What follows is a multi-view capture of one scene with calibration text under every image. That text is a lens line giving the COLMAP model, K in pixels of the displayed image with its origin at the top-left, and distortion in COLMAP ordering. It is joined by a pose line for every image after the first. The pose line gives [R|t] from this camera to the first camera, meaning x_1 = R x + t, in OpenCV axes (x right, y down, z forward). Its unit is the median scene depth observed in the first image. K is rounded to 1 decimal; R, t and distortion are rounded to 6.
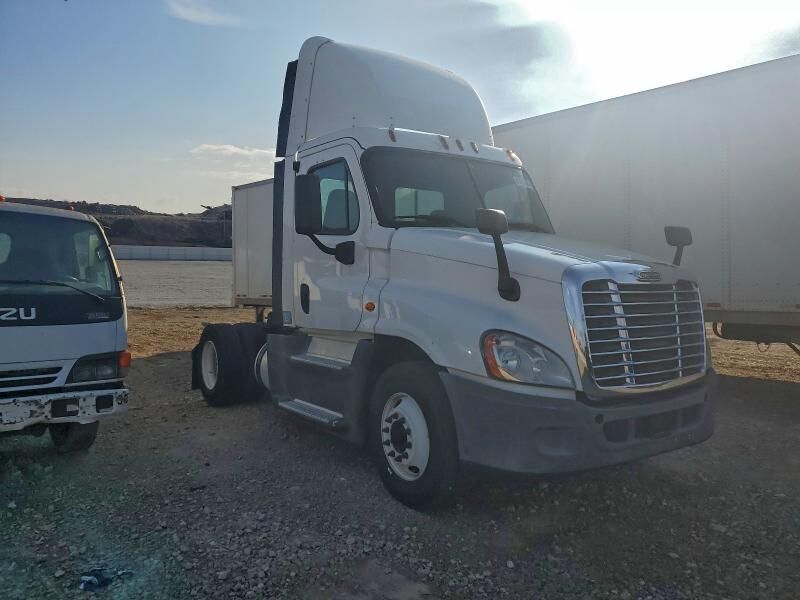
lens RADIAL K [[632.3, 0, 401.3], [0, 632.3, 282.7], [0, 0, 1]] dist [-0.001114, -0.000162]
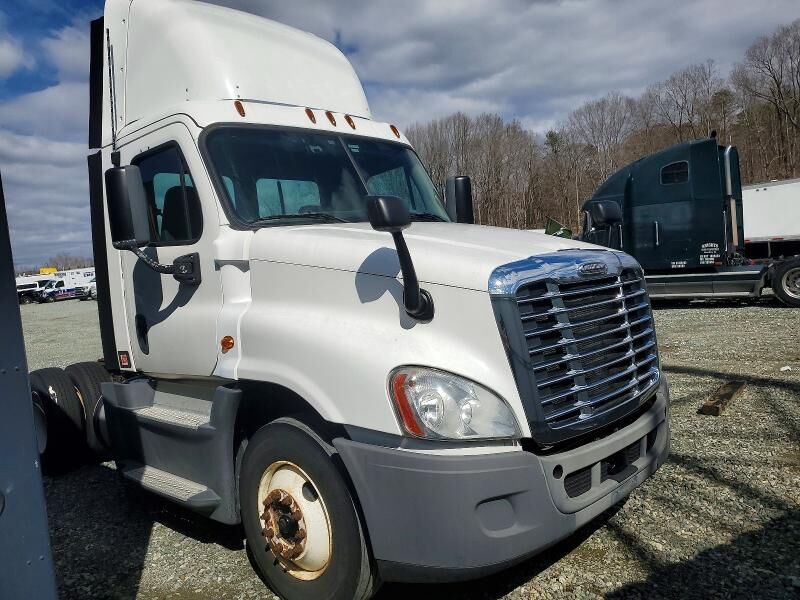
lens RADIAL K [[633.6, 0, 395.8], [0, 633.6, 297.8], [0, 0, 1]] dist [-0.007329, -0.003142]
pose [[0.979949, -0.095770, 0.174720, 0.016802], [0.090422, 0.995165, 0.038337, -0.022967], [-0.177547, -0.021769, 0.983872, 0.251276]]
